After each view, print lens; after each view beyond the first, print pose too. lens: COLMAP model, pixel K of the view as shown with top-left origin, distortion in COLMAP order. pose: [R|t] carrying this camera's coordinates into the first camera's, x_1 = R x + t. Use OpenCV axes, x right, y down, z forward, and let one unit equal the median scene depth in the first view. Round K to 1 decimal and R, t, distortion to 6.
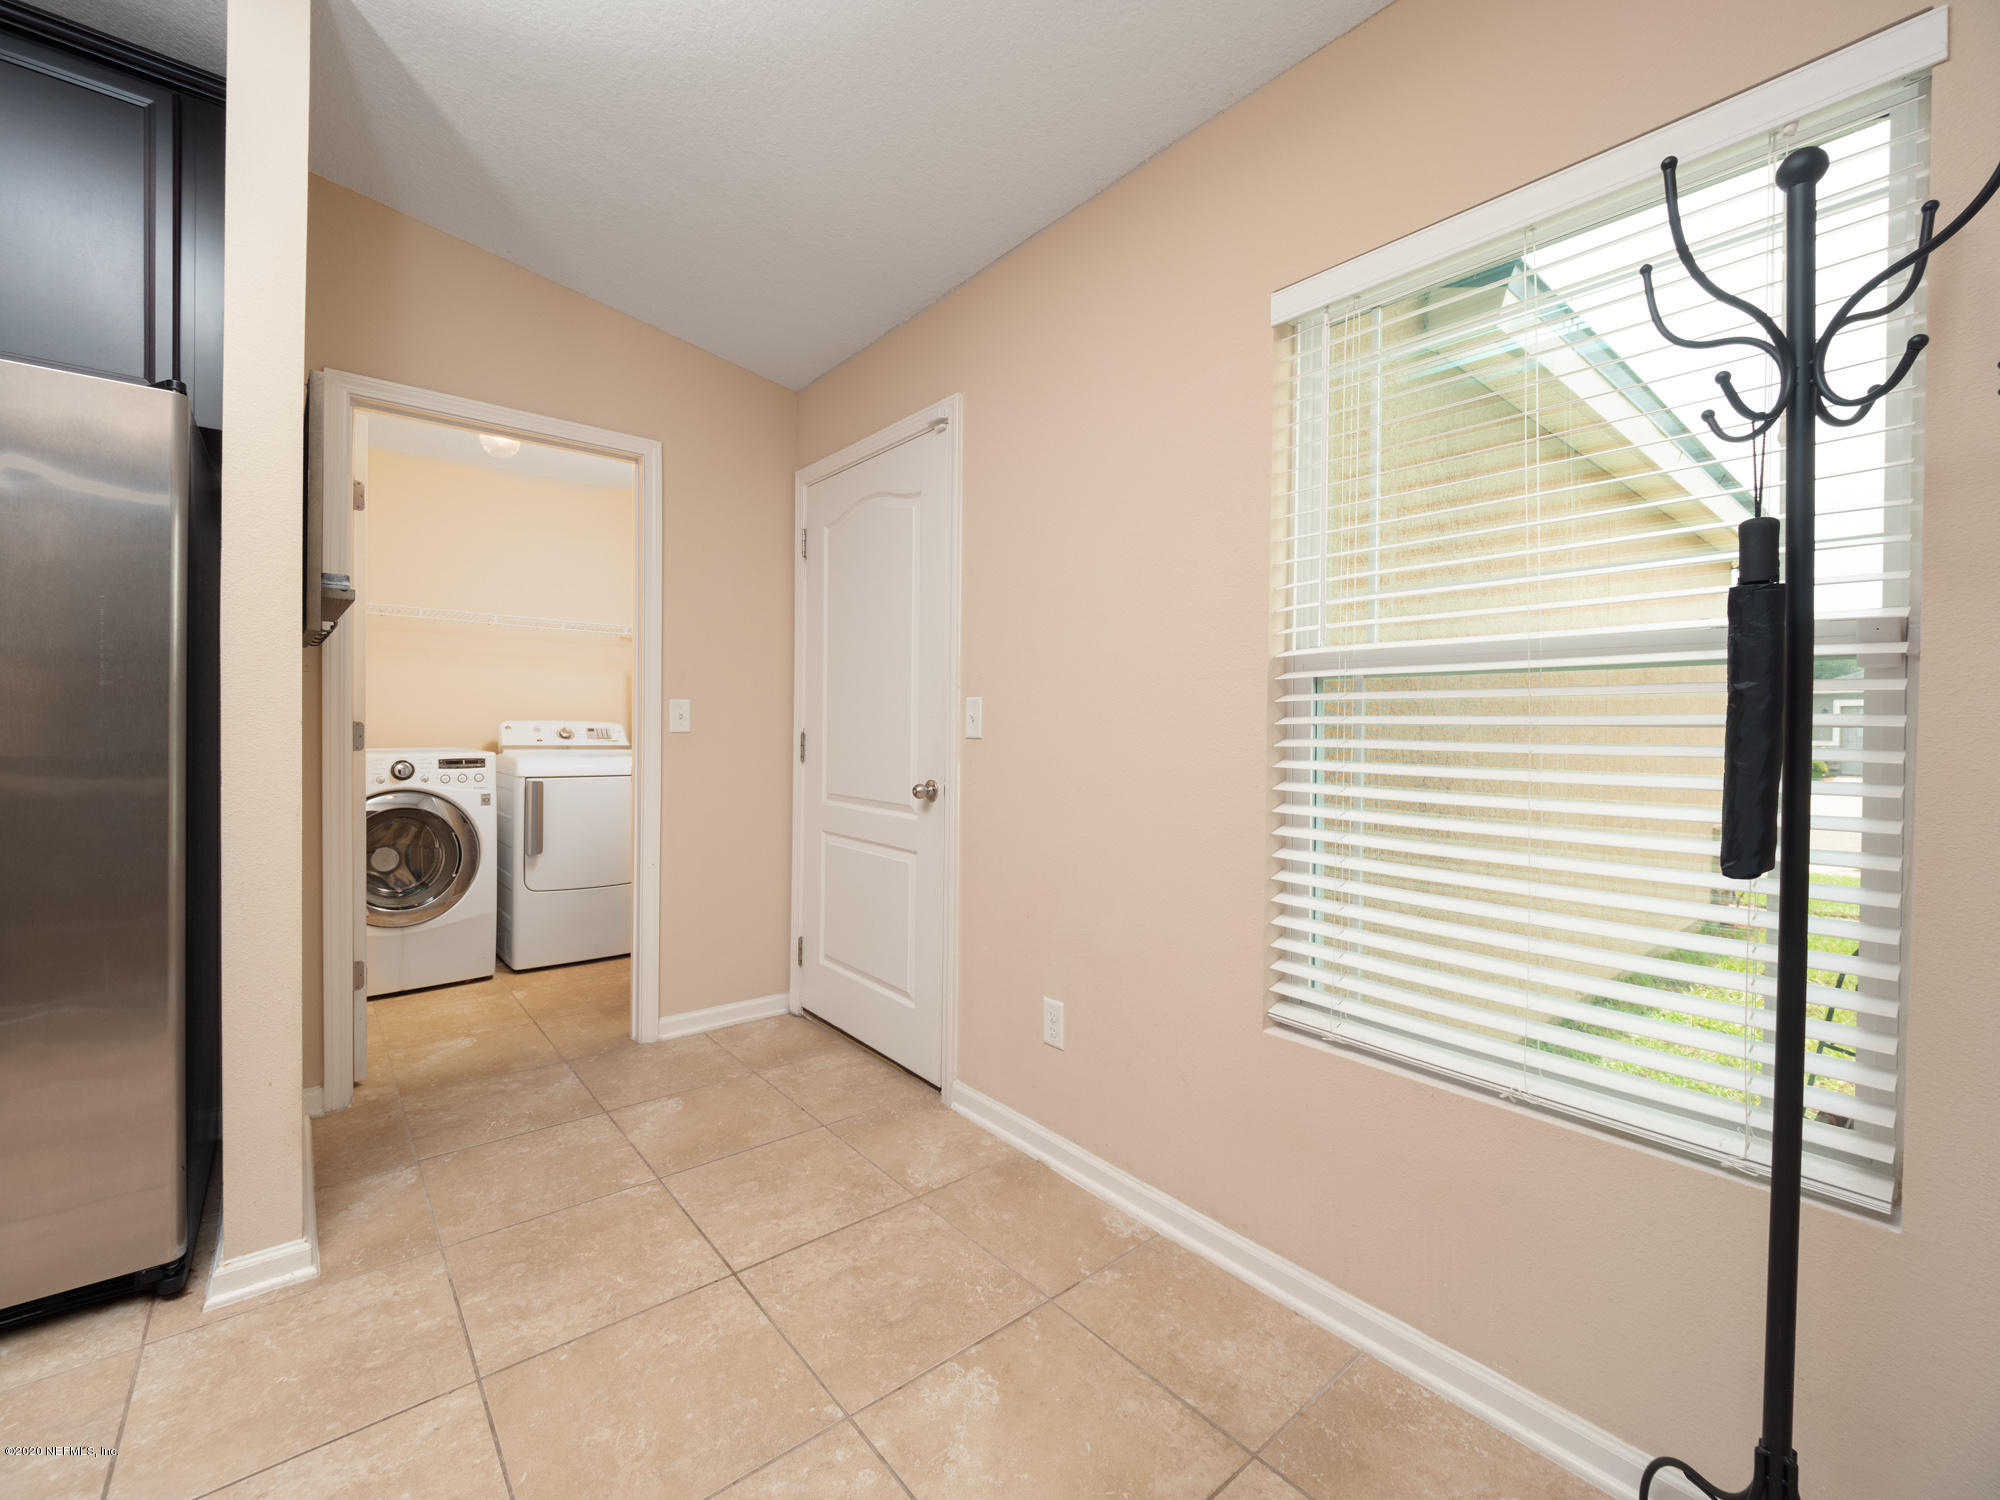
lens RADIAL K [[855.1, 0, 993.9], [0, 855.1, 736.8], [0, 0, 1]] dist [-0.000524, 0.000127]
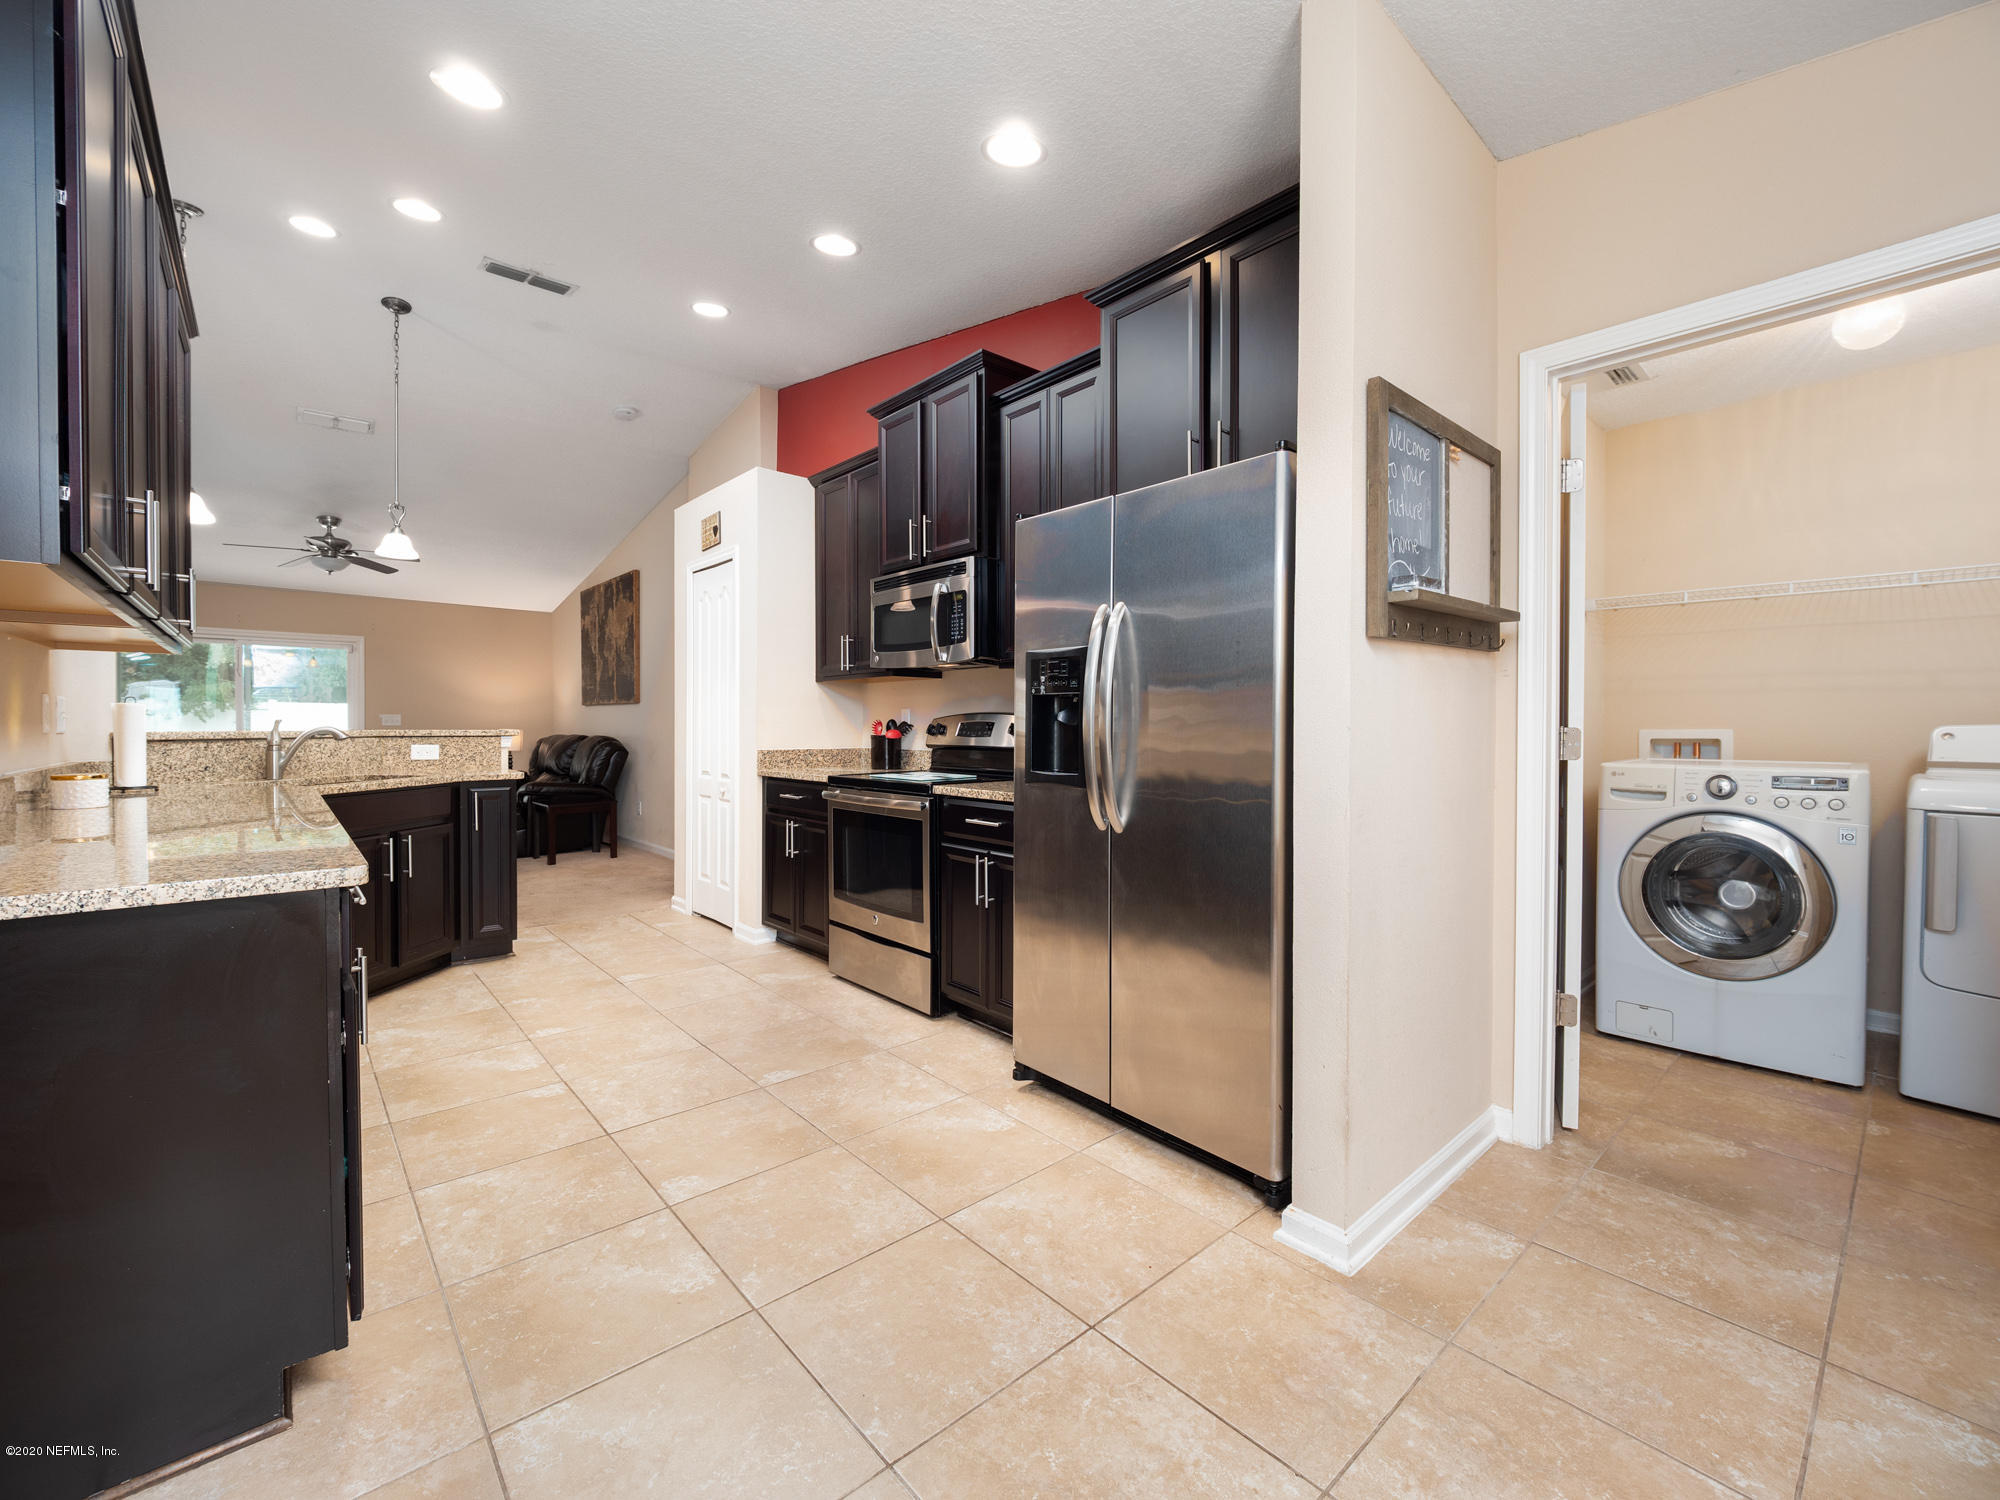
lens RADIAL K [[855.1, 0, 993.9], [0, 855.1, 736.8], [0, 0, 1]] dist [-0.000524, 0.000127]
pose [[0.012310, 0.005943, -0.999907, 0.162499], [-0.009700, 0.999936, 0.005824, -0.009885], [0.999877, 0.009627, 0.012367, 0.412836]]
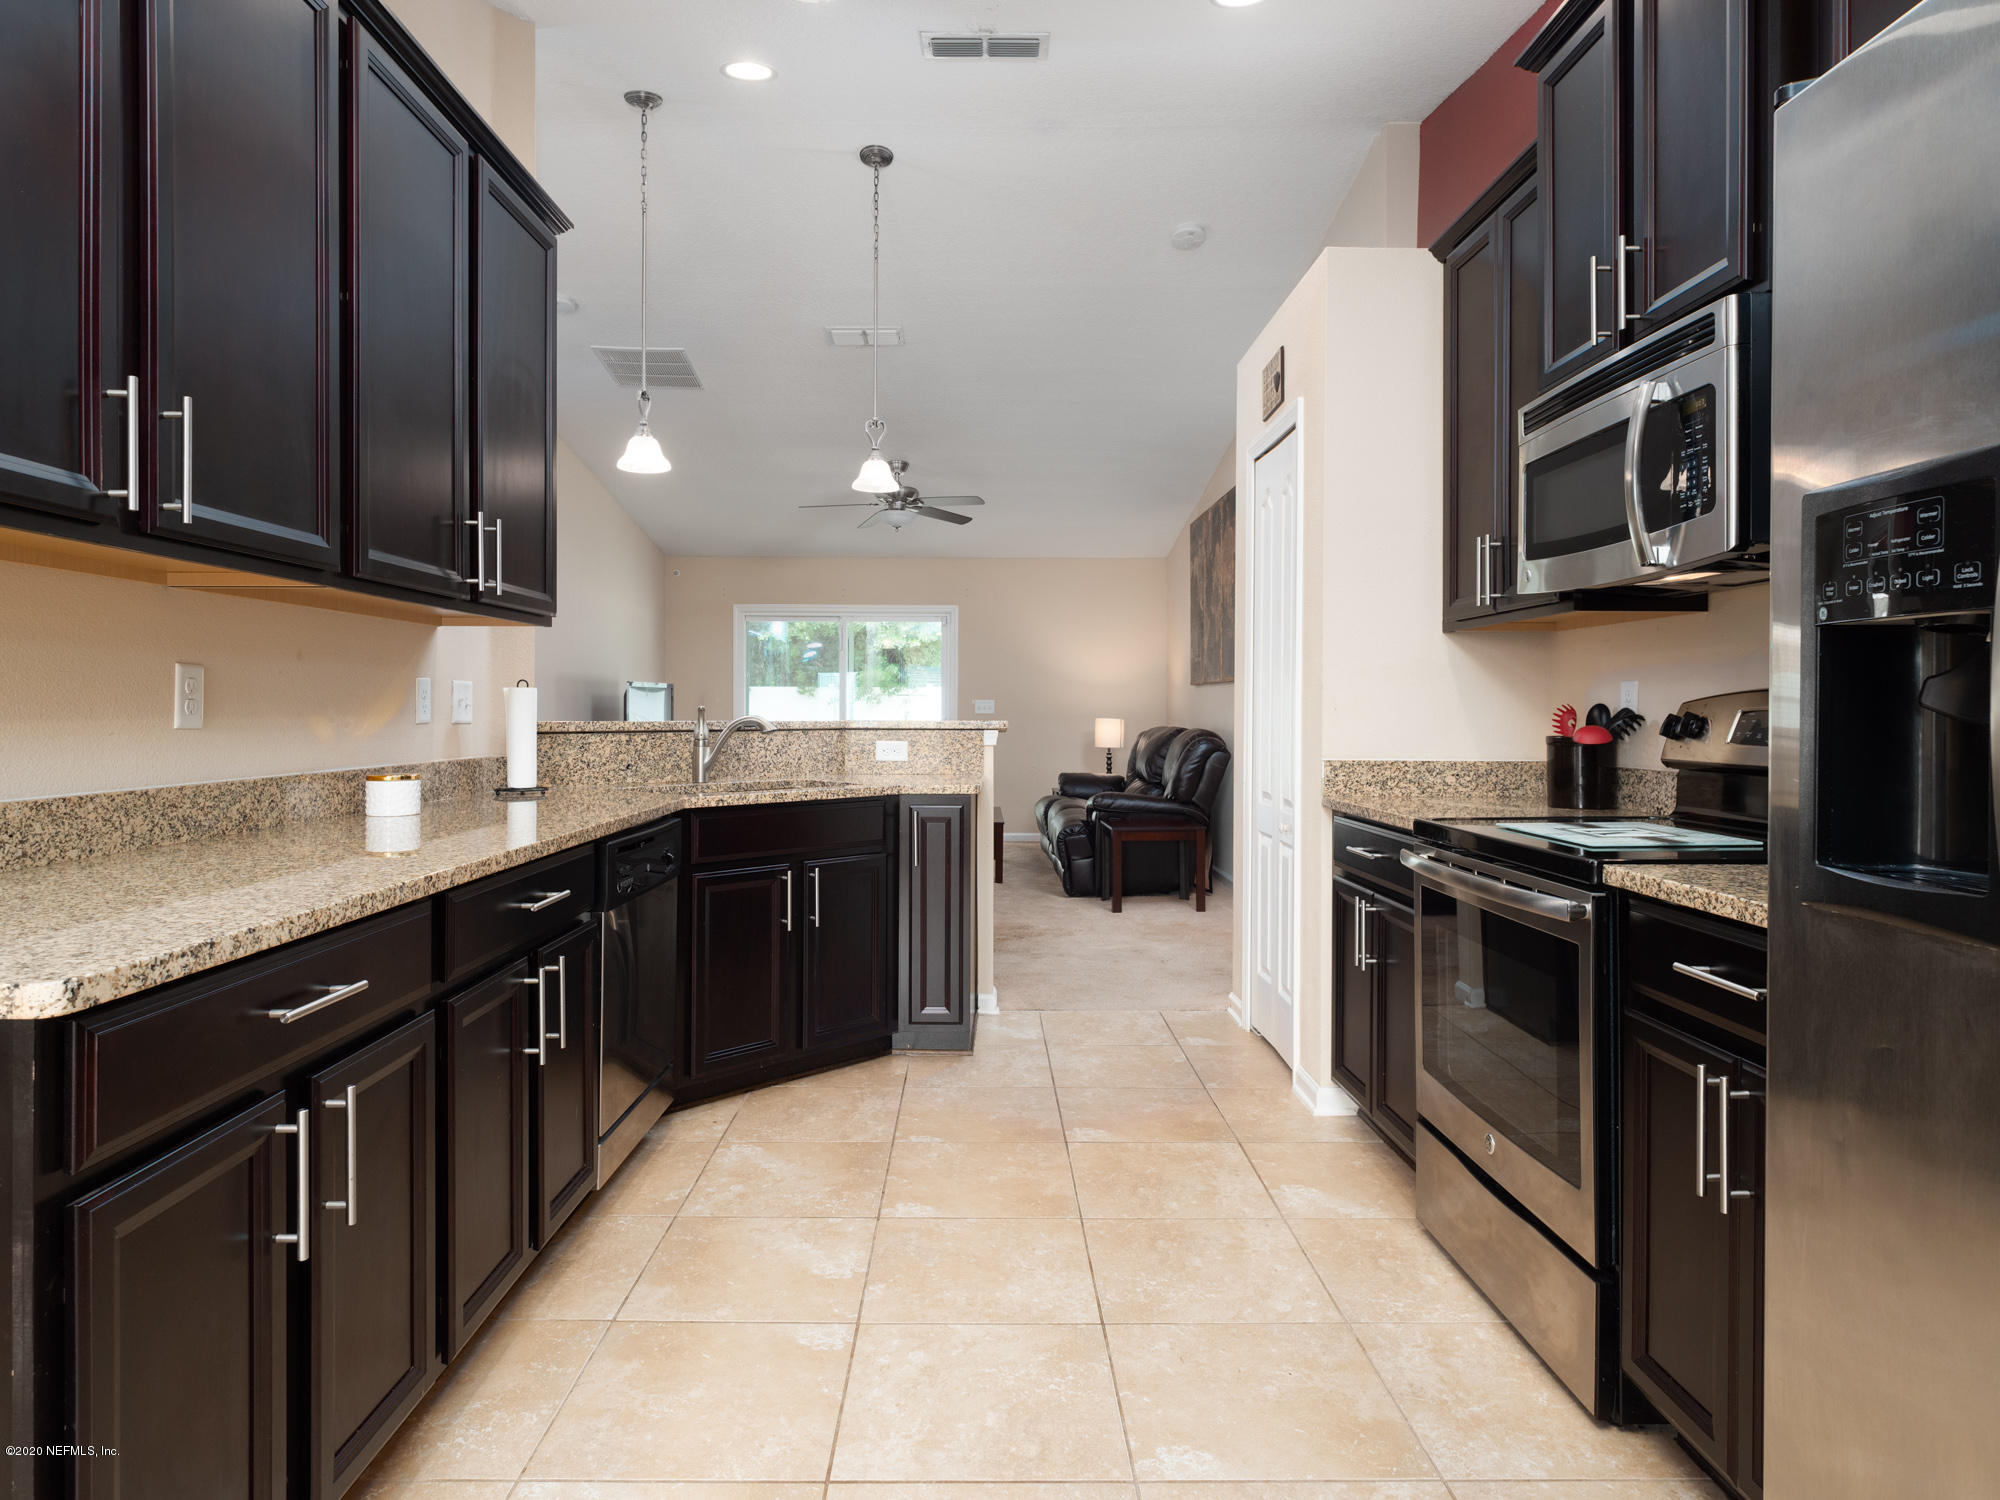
lens RADIAL K [[1203.0, 0, 961.2], [0, 1203.0, 713.0], [0, 0, 1]] dist [-0.004703, -0.002934]
pose [[-0.650335, -0.007901, -0.759606, -0.327789], [-0.013973, 0.999901, 0.001561, -0.018066], [0.759519, 0.011629, -0.650382, 0.526192]]
